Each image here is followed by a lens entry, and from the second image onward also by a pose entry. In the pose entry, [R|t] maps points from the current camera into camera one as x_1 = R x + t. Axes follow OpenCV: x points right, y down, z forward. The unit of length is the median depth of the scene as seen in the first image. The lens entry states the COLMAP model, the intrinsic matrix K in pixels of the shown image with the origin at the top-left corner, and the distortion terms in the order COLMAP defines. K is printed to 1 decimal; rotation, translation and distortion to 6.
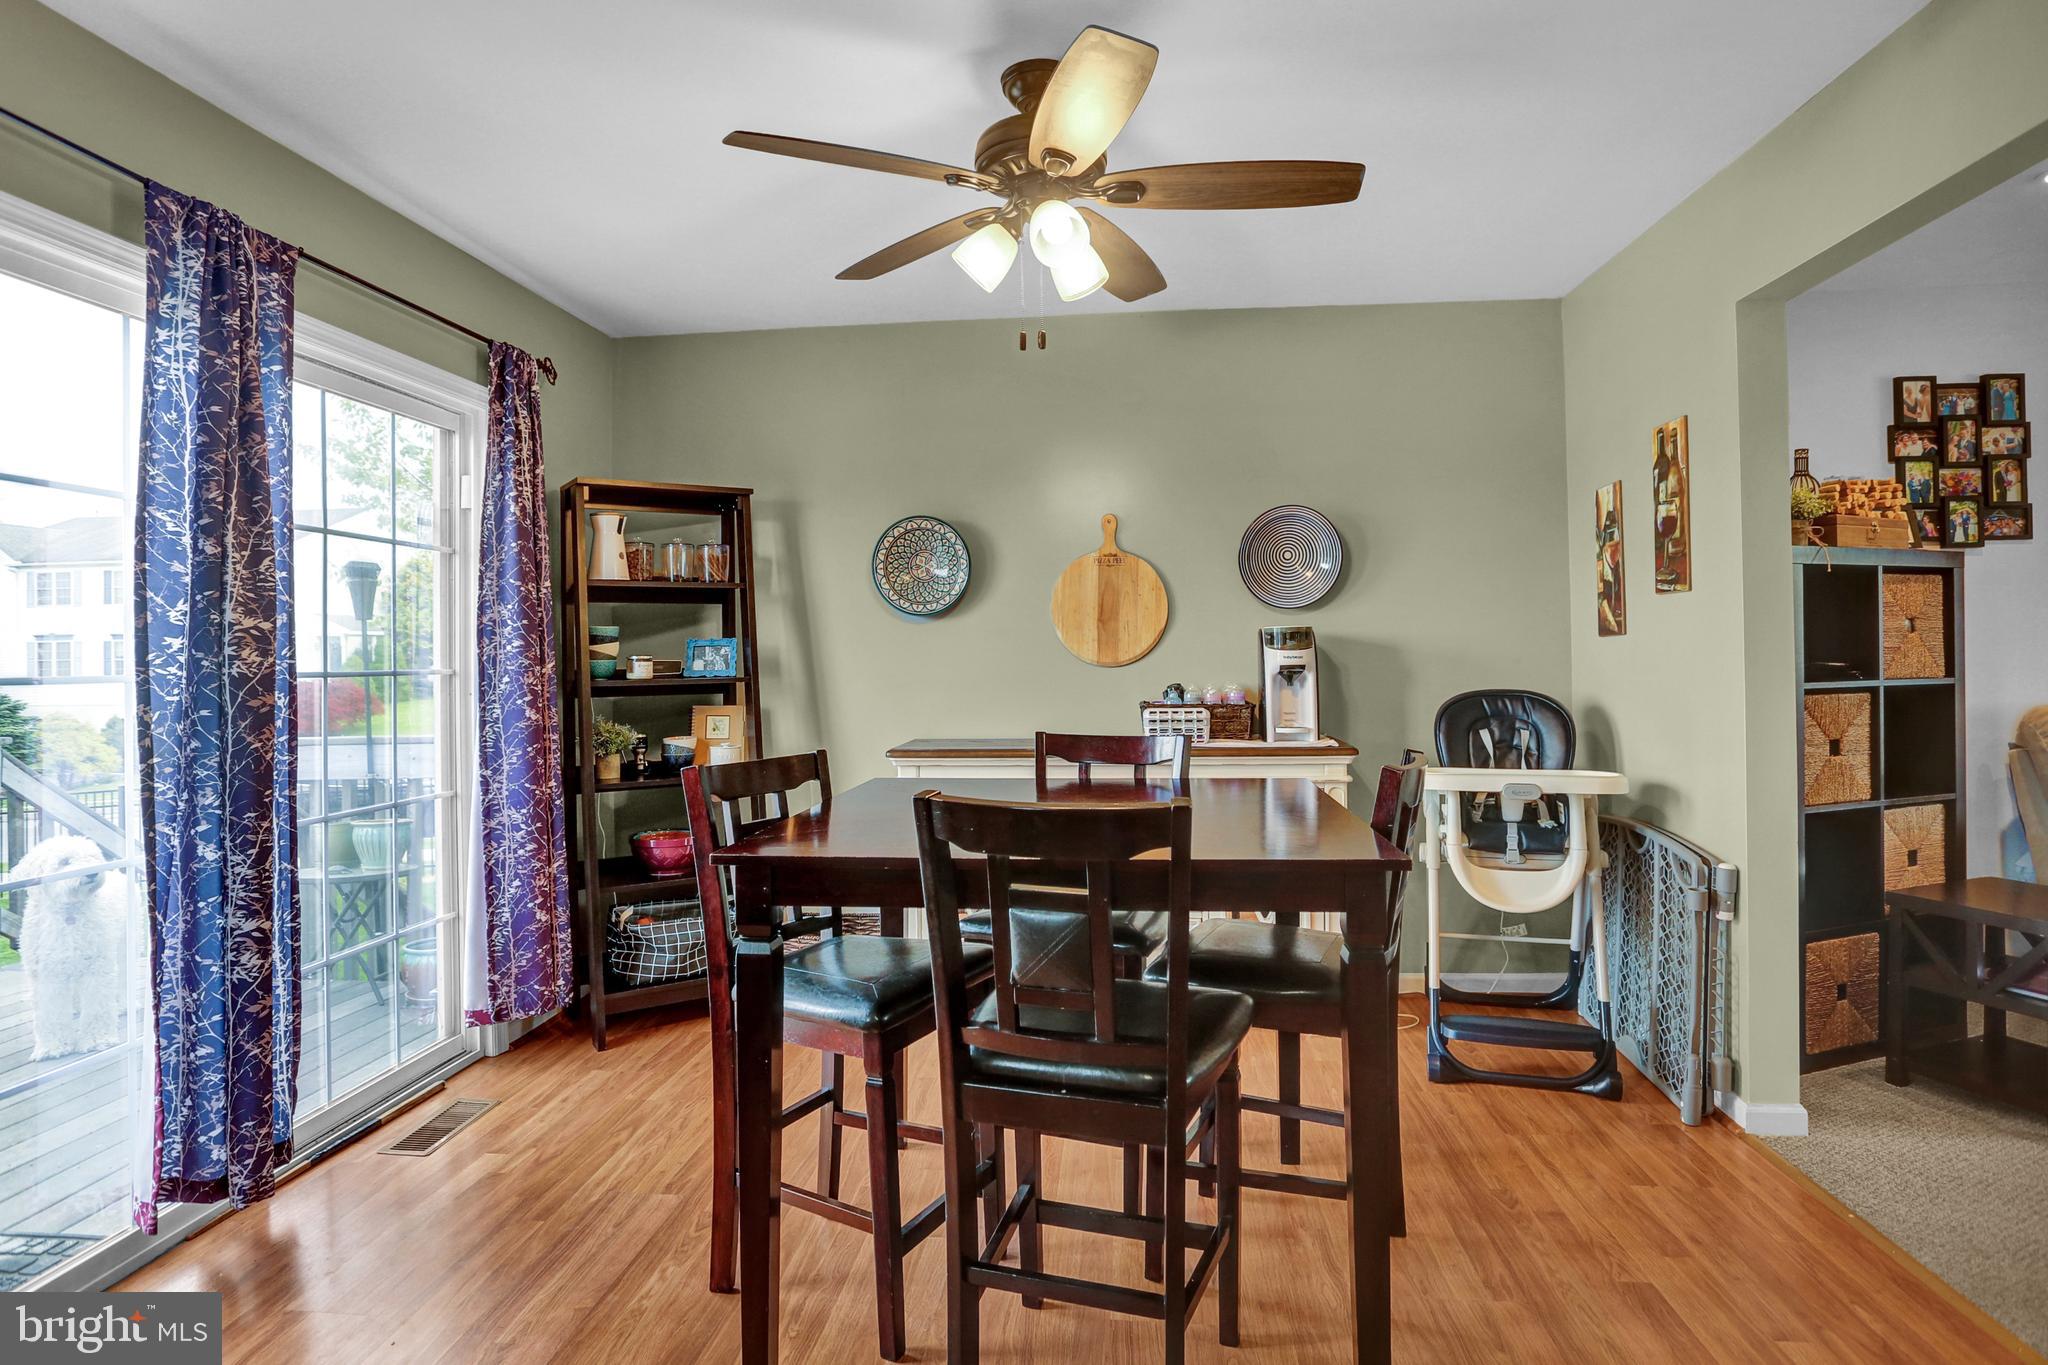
lens RADIAL K [[1095.7, 0, 1031.5], [0, 1095.7, 647.0], [0, 0, 1]] dist [-0.044423, 0.009504]
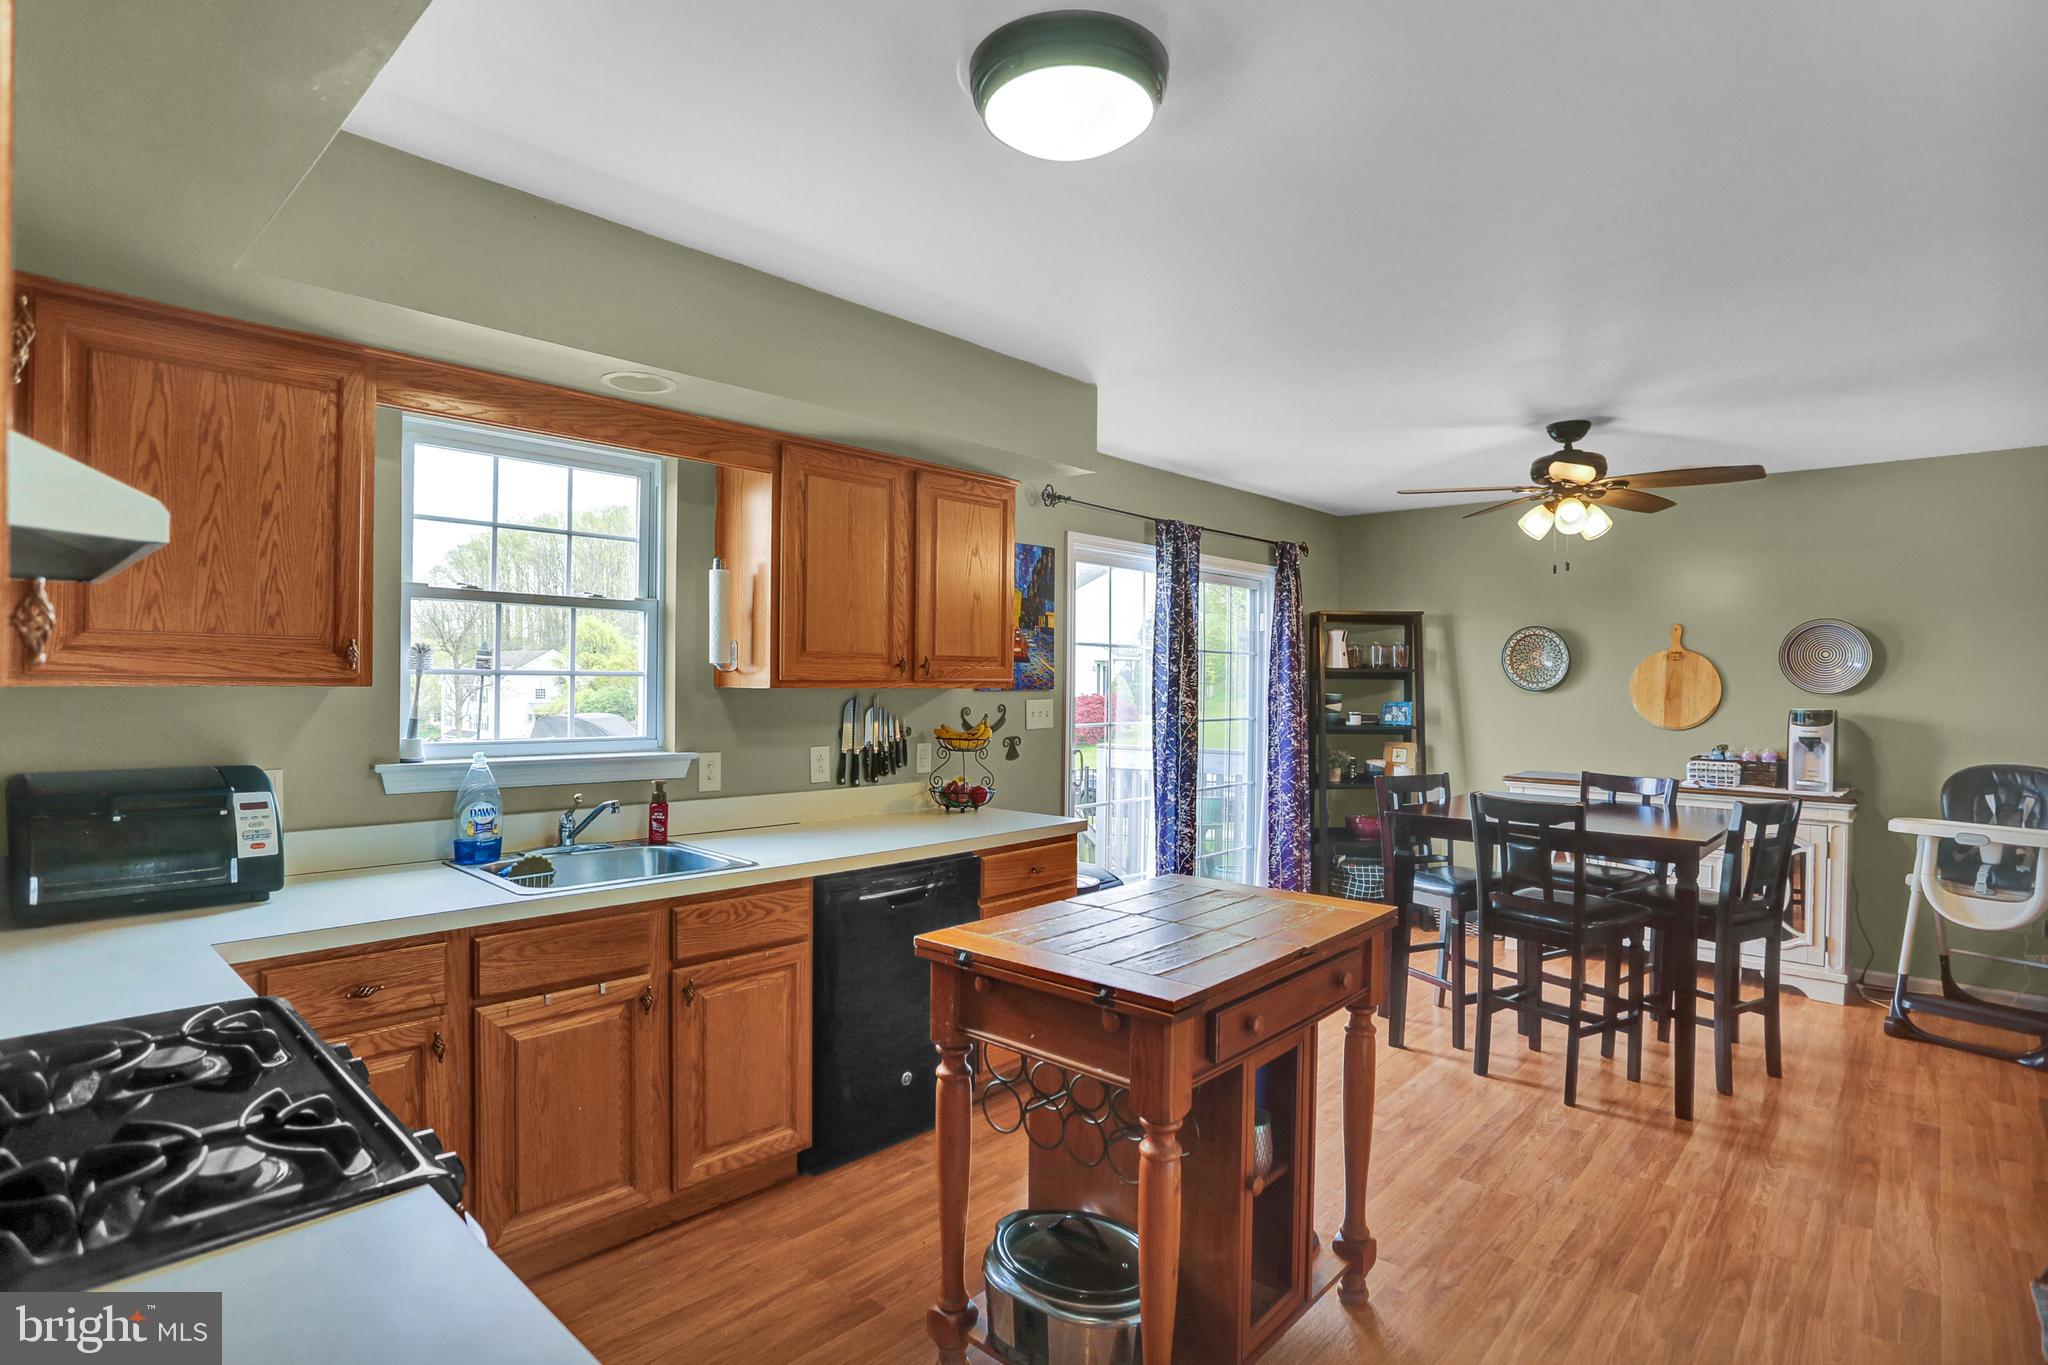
lens RADIAL K [[1011.8, 0, 1038.5], [0, 1011.8, 693.6], [0, 0, 1]] dist [-0.030346, 0.003489]
pose [[0.802651, 0.026634, -0.595854, 0.211261], [-0.013549, 0.999559, 0.026428, -0.061739], [0.596295, -0.013139, 0.802658, -0.638251]]
